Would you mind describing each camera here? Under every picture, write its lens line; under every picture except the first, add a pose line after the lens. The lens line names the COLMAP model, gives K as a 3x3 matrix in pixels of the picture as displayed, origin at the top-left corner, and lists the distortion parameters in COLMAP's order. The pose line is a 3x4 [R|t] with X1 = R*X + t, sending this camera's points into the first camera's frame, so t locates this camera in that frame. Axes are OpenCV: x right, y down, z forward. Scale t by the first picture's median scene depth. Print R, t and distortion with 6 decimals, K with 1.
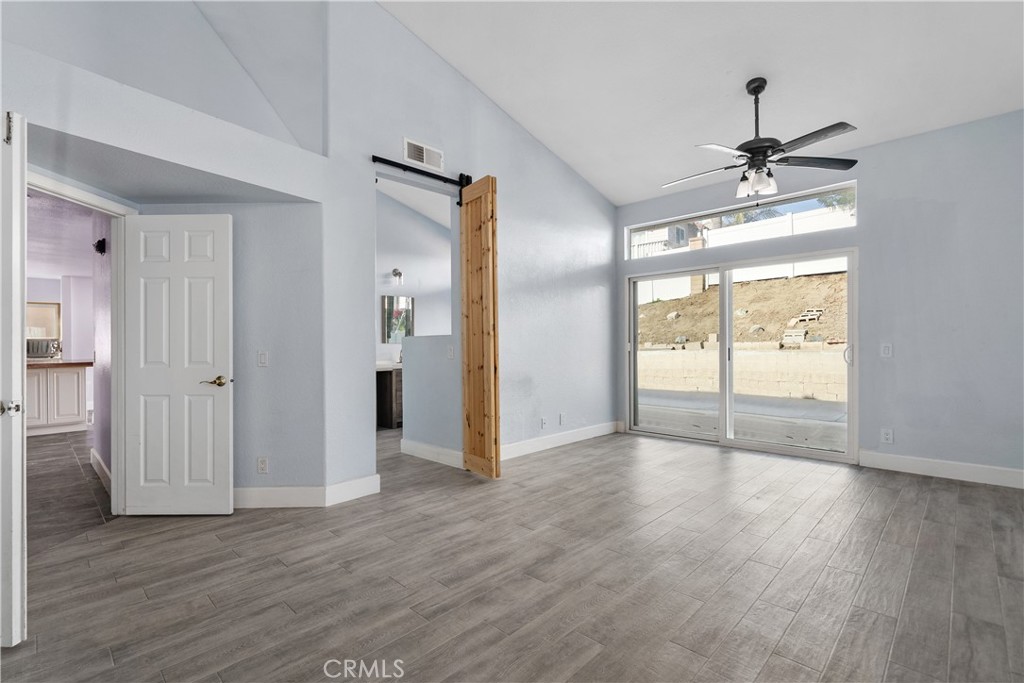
lens RADIAL K [[472.8, 0, 511.5], [0, 472.8, 346.1], [0, 0, 1]] dist [-0.002660, 0.000690]
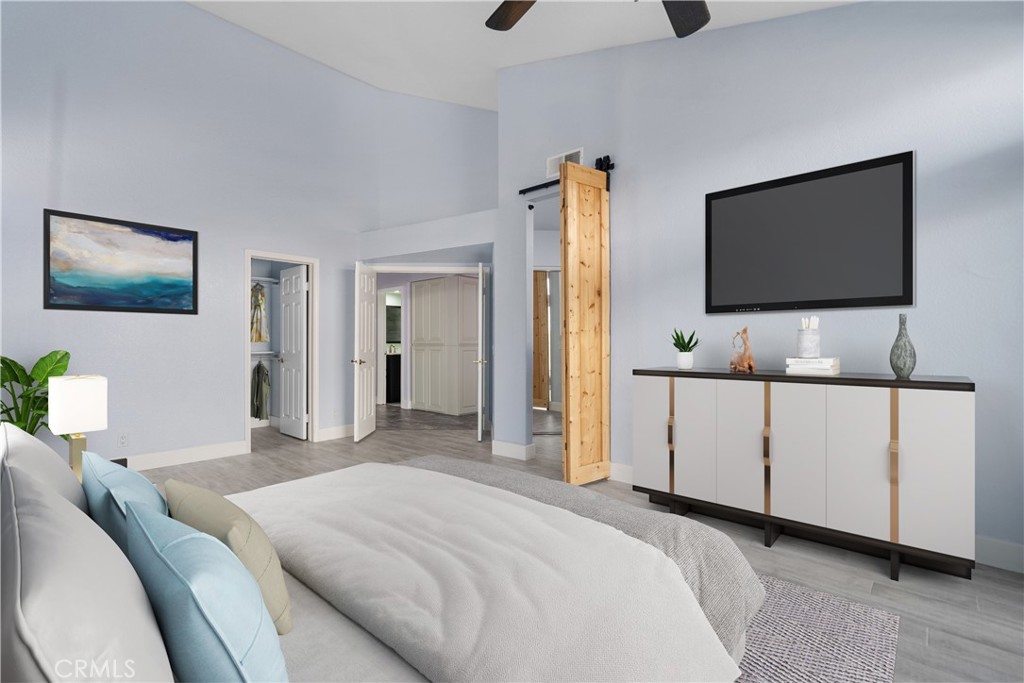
lens RADIAL K [[472.8, 0, 511.5], [0, 472.8, 346.1], [0, 0, 1]] dist [-0.002660, 0.000690]
pose [[0.023285, 0.016054, -0.999600, 0.685128], [-0.001735, 0.999870, 0.016018, -0.007556], [0.999727, 0.001362, 0.023310, 0.667769]]
